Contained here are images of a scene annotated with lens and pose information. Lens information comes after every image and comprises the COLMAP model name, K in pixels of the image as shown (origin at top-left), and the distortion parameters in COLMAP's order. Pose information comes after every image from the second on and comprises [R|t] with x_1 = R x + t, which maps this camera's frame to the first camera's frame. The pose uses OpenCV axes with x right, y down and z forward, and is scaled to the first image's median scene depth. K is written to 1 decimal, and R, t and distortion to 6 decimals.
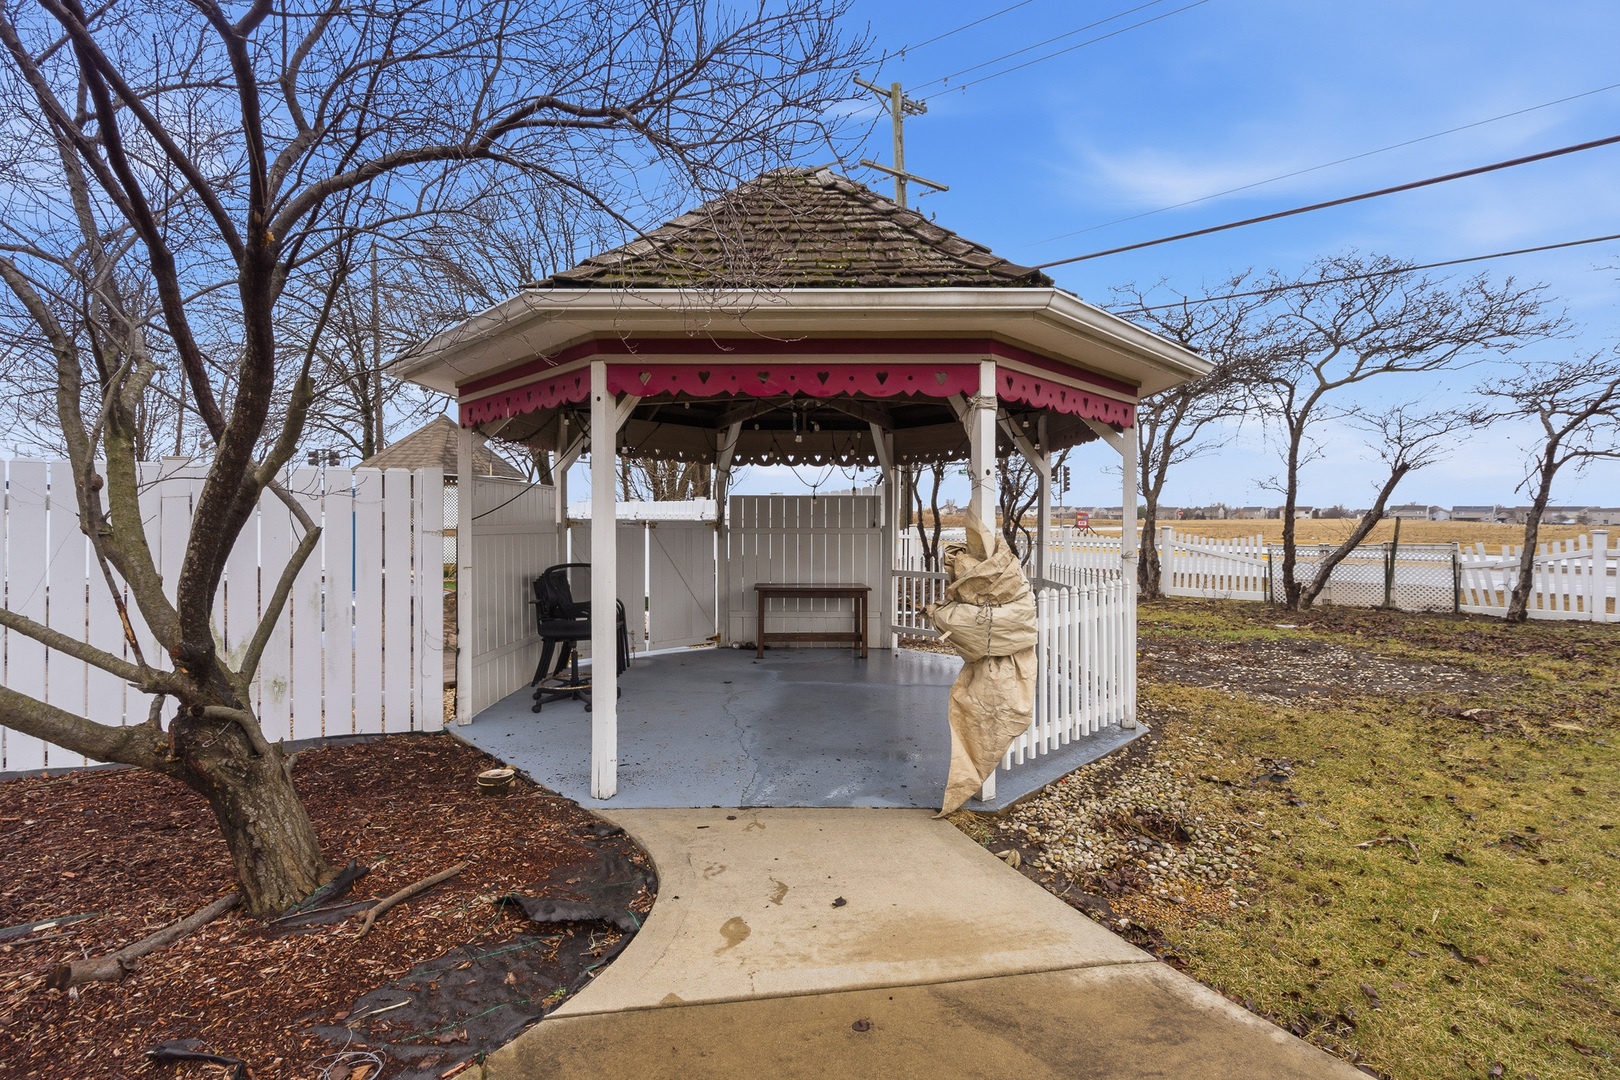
lens RADIAL K [[731.9, 0, 804.4], [0, 731.9, 516.4], [0, 0, 1]] dist [0.036705, 0.000455]
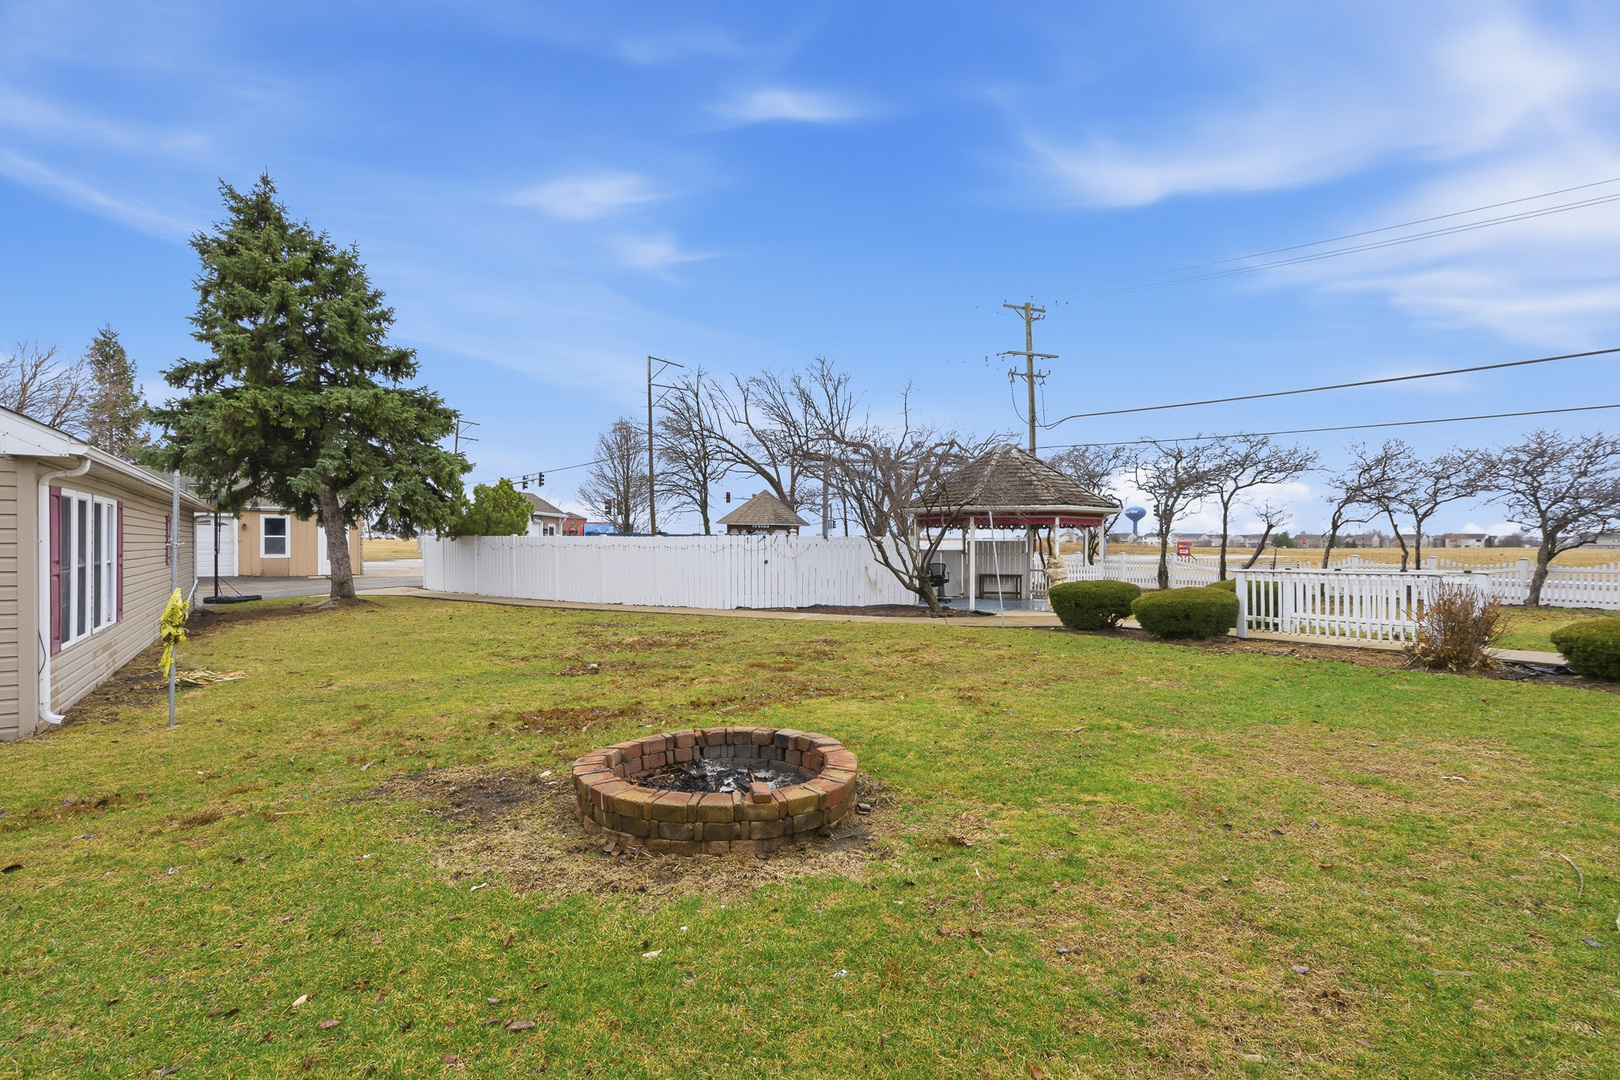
lens RADIAL K [[778.0, 0, 810.0], [0, 778.0, 540.0], [0, 0, 1]] dist [0.001274, 0.000688]
pose [[0.991607, 0.003818, -0.129235, -0.213732], [-0.004163, 0.999988, -0.002404, -0.015423], [0.129224, 0.002922, 0.991611, -1.316442]]
